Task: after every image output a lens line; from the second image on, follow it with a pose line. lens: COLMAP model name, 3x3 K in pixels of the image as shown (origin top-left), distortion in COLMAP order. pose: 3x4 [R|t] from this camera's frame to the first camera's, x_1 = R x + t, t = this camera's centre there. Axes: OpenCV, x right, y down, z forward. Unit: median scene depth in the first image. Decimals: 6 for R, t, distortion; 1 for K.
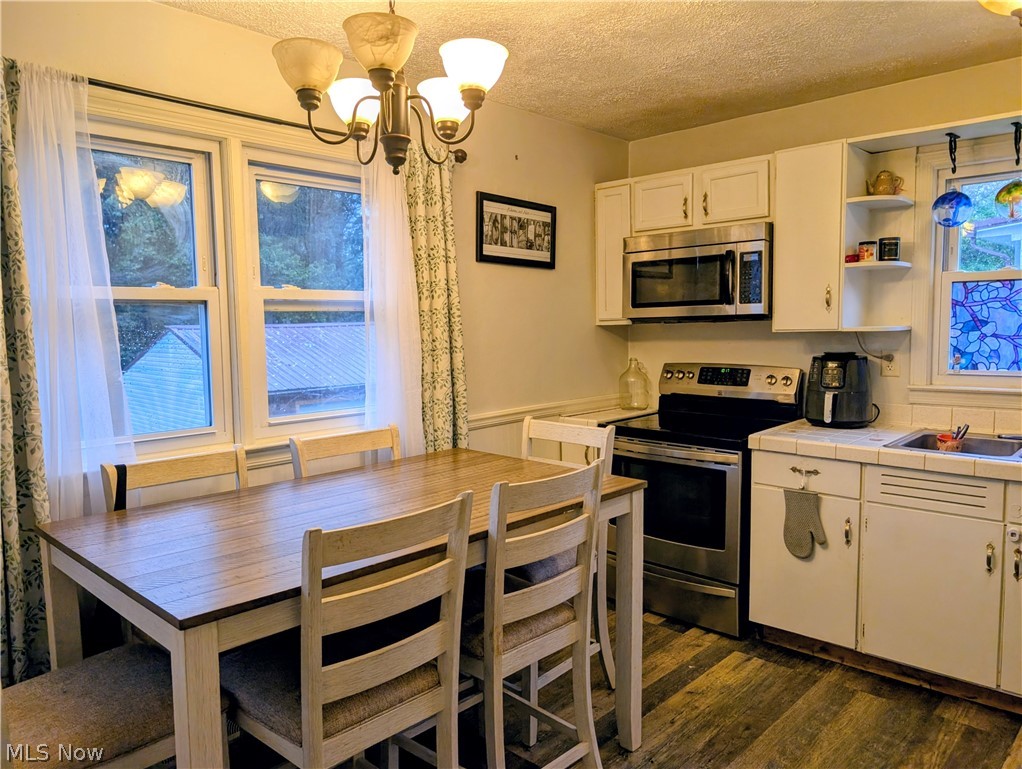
lens RADIAL K [[743.0, 0, 503.7], [0, 743.0, 384.7], [0, 0, 1]] dist [0.015747, -0.002109]
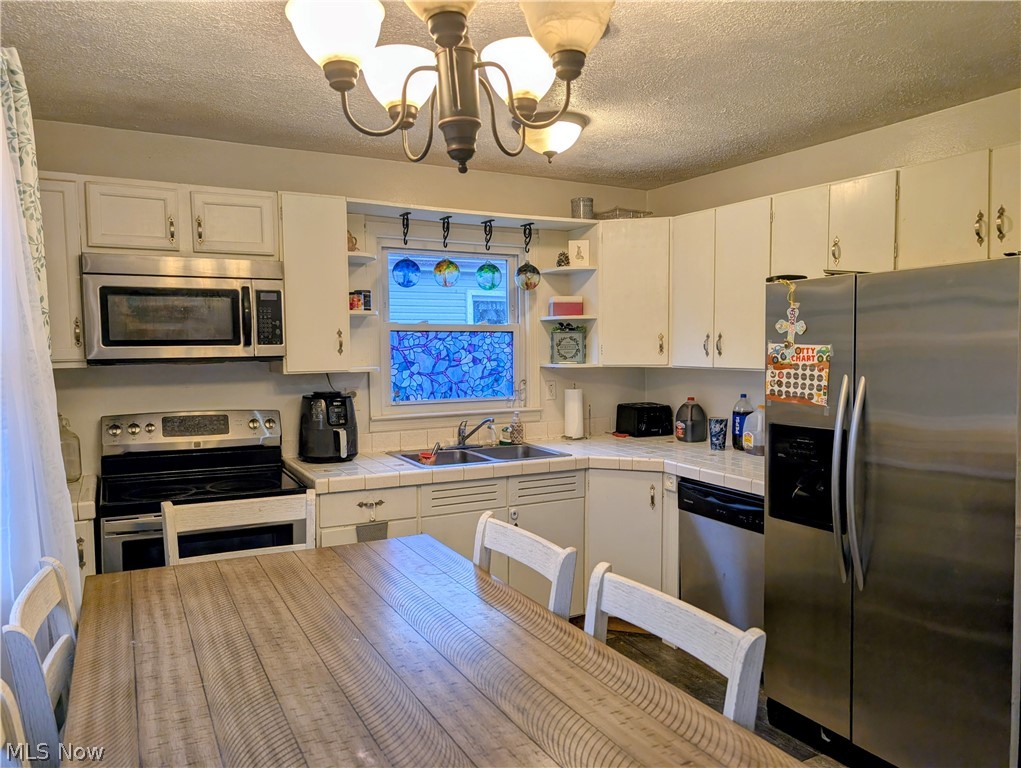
lens RADIAL K [[742.3, 0, 505.5], [0, 742.3, 387.7], [0, 0, 1]] dist [0.015747, -0.002109]
pose [[0.309347, -0.036707, 0.950240, -0.490787], [0.083361, 0.996455, 0.011354, -0.040664], [-0.947288, 0.075701, 0.311310, 0.433755]]
